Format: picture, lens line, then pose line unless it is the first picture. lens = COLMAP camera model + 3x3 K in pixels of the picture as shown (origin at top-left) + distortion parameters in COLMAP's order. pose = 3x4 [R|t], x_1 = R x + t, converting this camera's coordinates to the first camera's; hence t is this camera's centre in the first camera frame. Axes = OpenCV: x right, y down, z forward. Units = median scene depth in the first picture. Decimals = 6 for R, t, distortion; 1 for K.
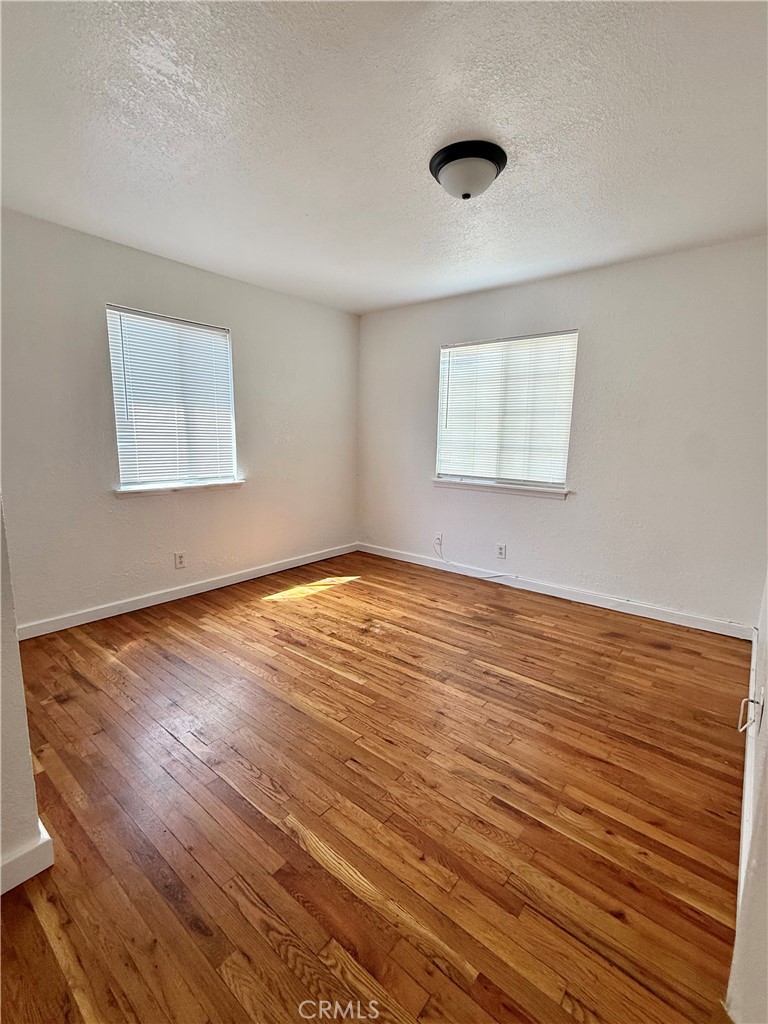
lens RADIAL K [[456.8, 0, 383.8], [0, 456.8, 510.9], [0, 0, 1]] dist [0.002078, 0.000143]
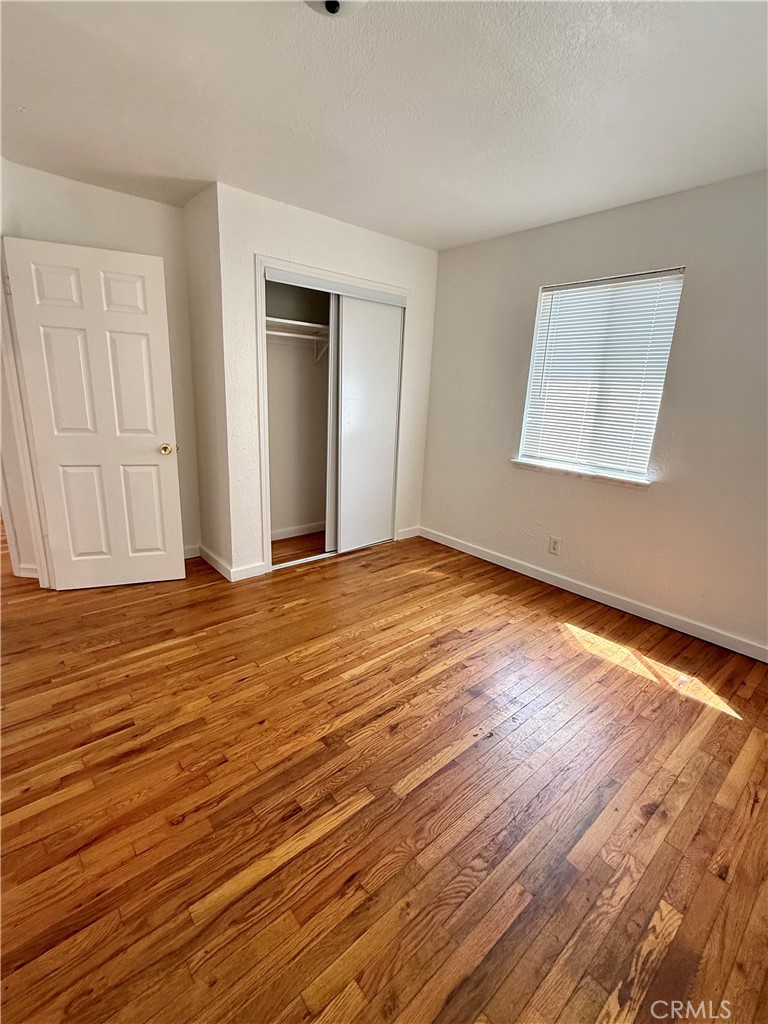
lens RADIAL K [[456.8, 0, 382.8], [0, 456.8, 510.5], [0, 0, 1]] dist [0.002078, 0.000143]
pose [[-0.166461, 0.235348, -0.957550, 0.642364], [-0.202220, 0.942310, 0.266756, -0.179861], [0.965089, 0.238040, -0.109266, 0.929336]]
